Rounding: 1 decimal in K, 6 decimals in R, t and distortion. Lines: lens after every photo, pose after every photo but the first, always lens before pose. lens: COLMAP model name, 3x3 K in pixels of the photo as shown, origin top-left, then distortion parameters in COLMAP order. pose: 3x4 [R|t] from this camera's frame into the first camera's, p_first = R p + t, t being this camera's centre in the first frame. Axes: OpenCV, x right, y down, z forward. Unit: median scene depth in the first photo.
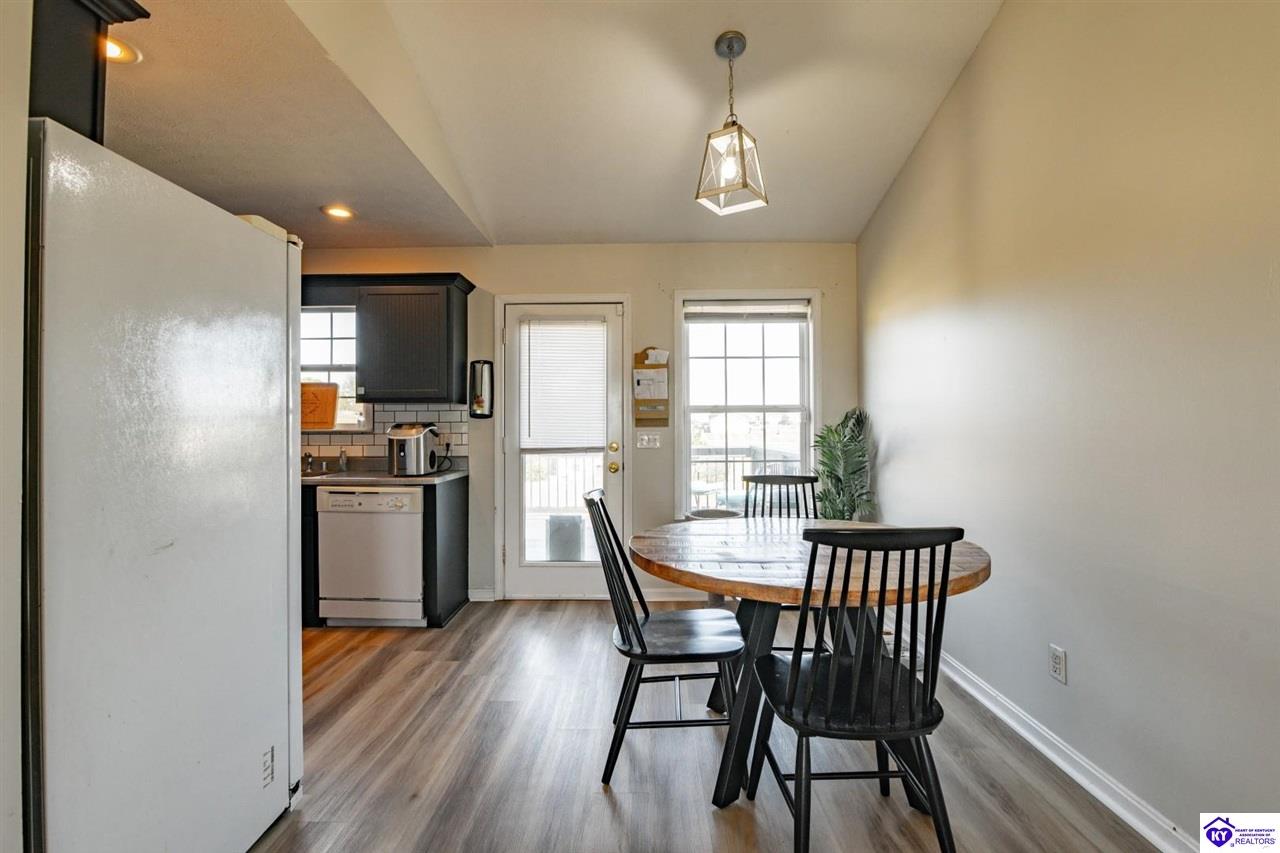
lens RADIAL K [[588.1, 0, 641.8], [0, 588.1, 420.5], [0, 0, 1]] dist [-0.018374, 0.000671]
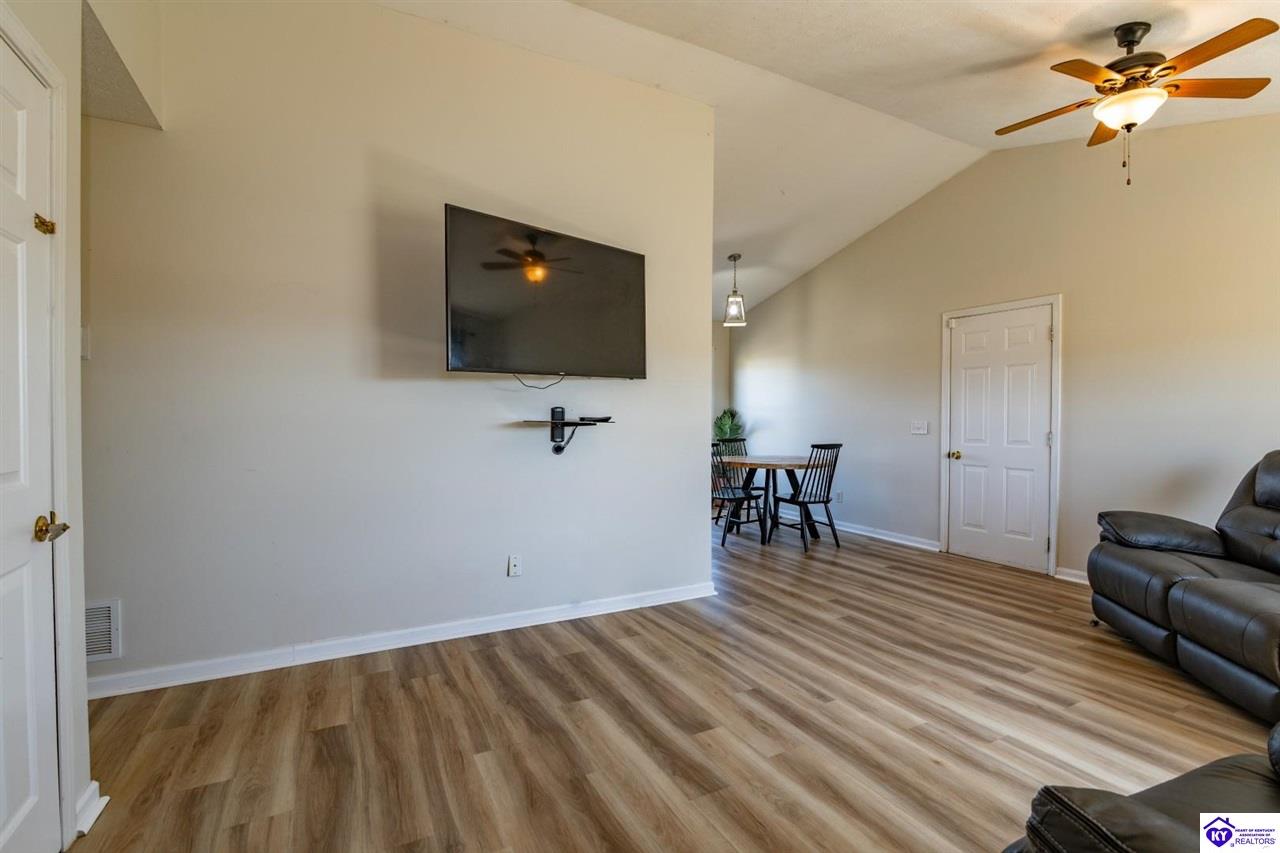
lens RADIAL K [[581.8, 0, 651.1], [0, 581.8, 429.2], [0, 0, 1]] dist [-0.021978, -0.000091]
pose [[0.873925, -0.005430, 0.486031, -0.867592], [-0.010095, 0.999519, 0.029319, -0.002994], [-0.485957, -0.030529, 0.873449, -0.618809]]
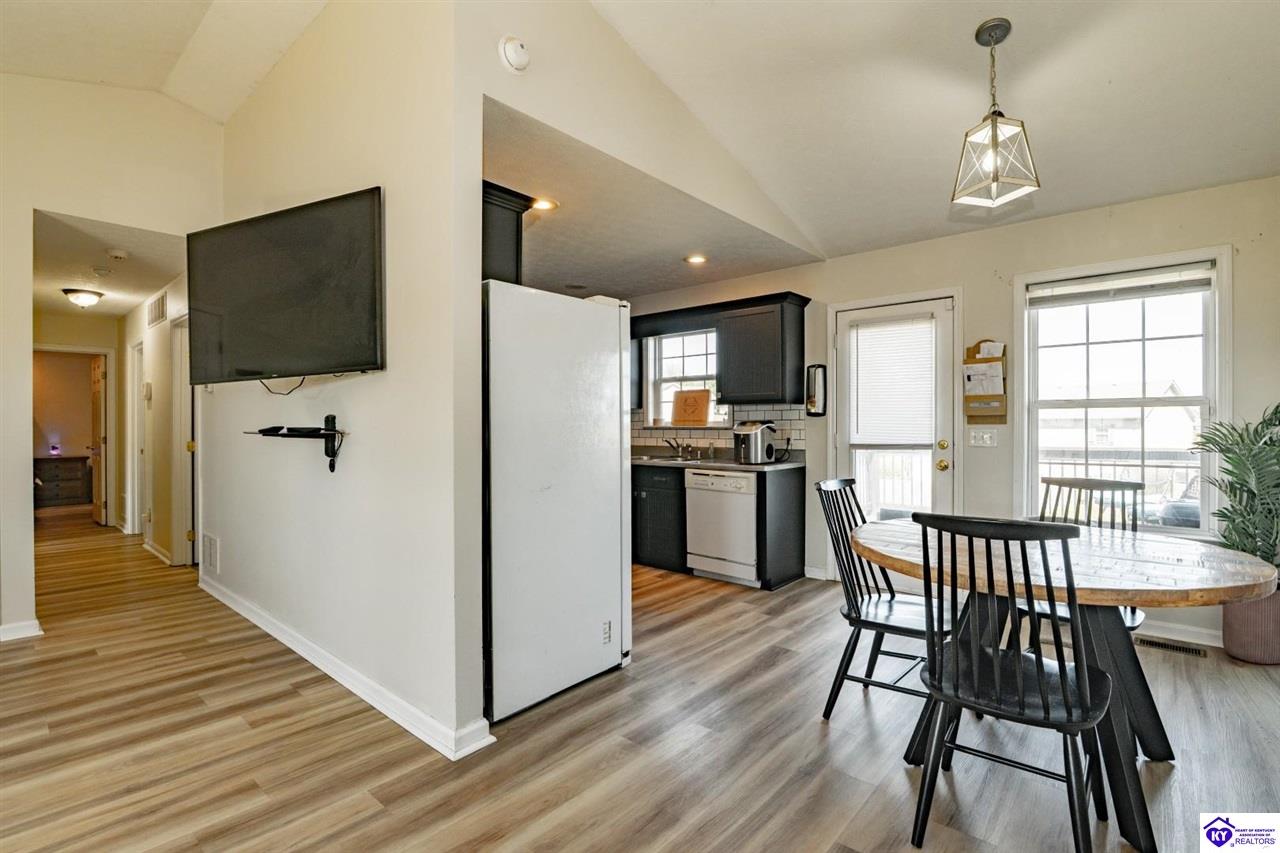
lens RADIAL K [[597.1, 0, 643.0], [0, 597.1, 429.1], [0, 0, 1]] dist [-0.020718, 0.000084]
pose [[0.762393, 0.006455, -0.647082, 0.227848], [0.006432, 0.999825, 0.017553, -0.001801], [0.647082, -0.017544, 0.762218, -0.089679]]
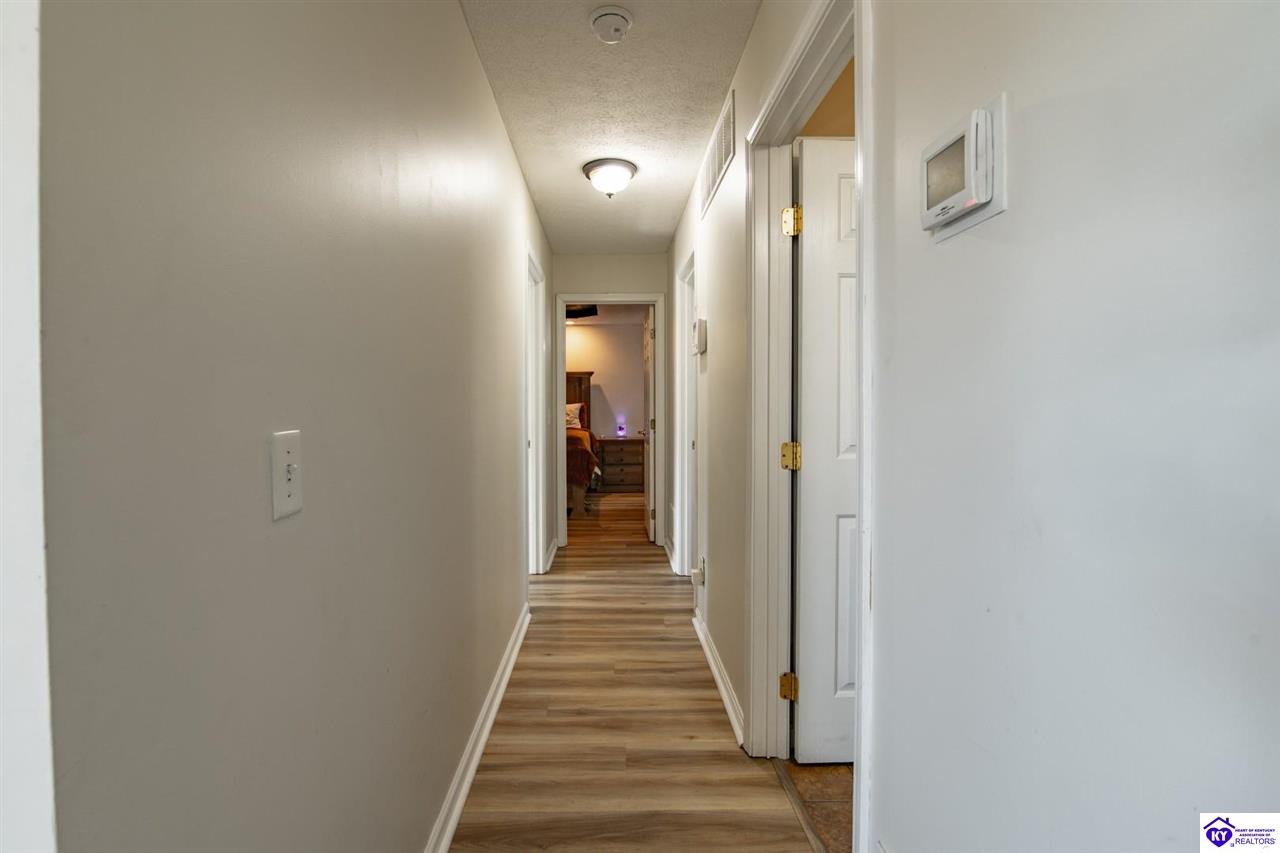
lens RADIAL K [[581.9, 0, 640.0], [0, 581.9, 426.5], [0, 0, 1]] dist [0.000167, 0.000000]
pose [[0.062942, 0.039571, -0.997232, -0.922114], [0.018141, 0.999003, 0.040787, 0.005418], [0.997852, -0.020658, 0.062162, 0.104454]]
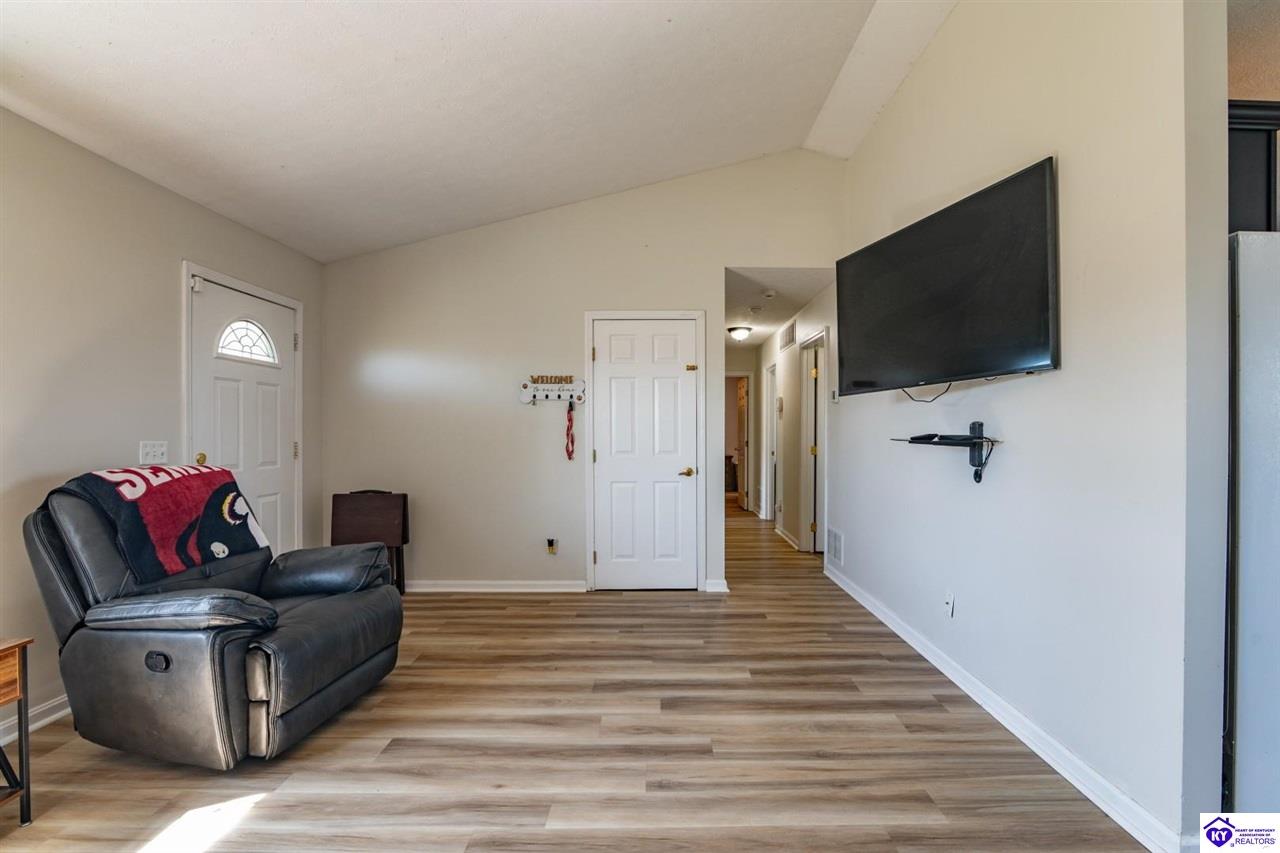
lens RADIAL K [[595.8, 0, 663.4], [0, 595.8, 437.7], [0, 0, 1]] dist [-0.023058, -0.000147]
pose [[0.018438, 0.012135, -0.999756, 0.136404], [0.010331, 0.999871, 0.012327, -0.002667], [0.999777, -0.010556, 0.018310, -0.158255]]
